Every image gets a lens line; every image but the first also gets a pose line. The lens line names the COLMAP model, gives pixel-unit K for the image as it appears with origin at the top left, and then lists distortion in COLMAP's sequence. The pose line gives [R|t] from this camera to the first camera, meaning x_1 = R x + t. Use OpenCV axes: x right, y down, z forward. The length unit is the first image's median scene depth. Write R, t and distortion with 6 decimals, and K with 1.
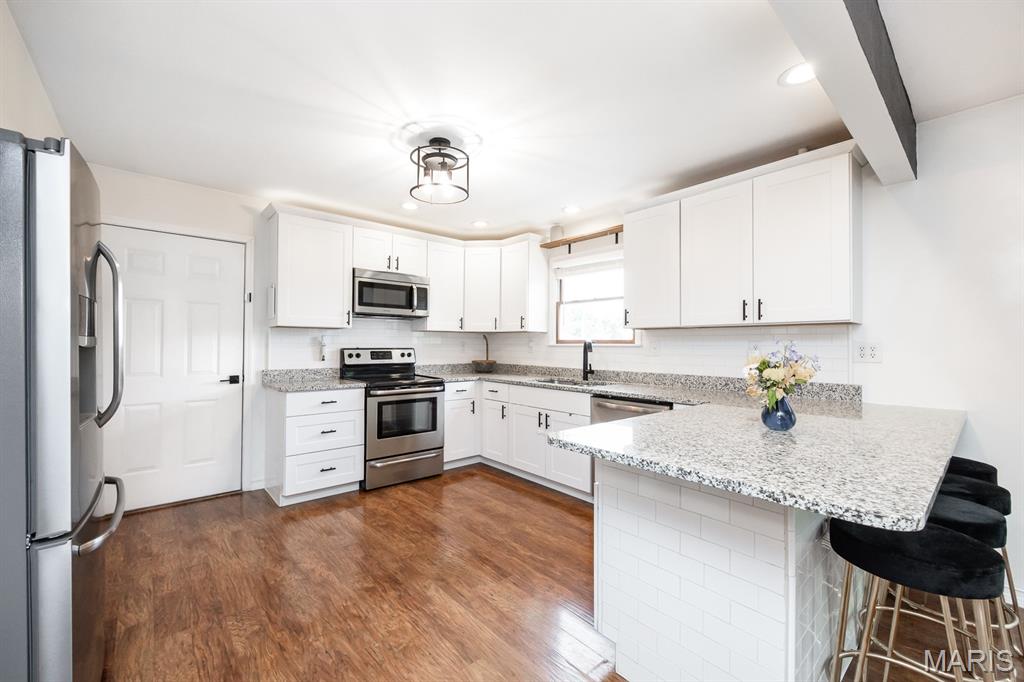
lens RADIAL K [[413.5, 0, 490.5], [0, 413.5, 340.4], [0, 0, 1]] dist [-0.002699, -0.000157]
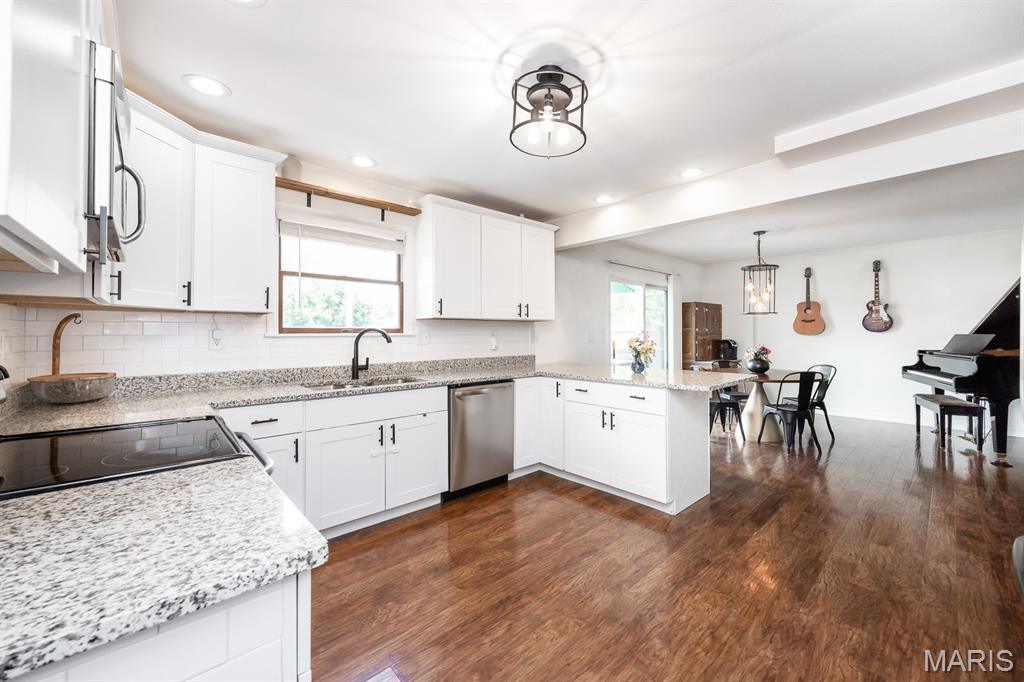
lens RADIAL K [[402.2, 0, 540.1], [0, 402.2, 330.5], [0, 0, 1]] dist [-0.003733, -0.000247]
pose [[-0.084600, 0.002759, 0.996411, -0.666668], [-0.005413, 0.999980, -0.003229, 0.003784], [-0.996400, -0.005667, -0.084584, 0.831117]]
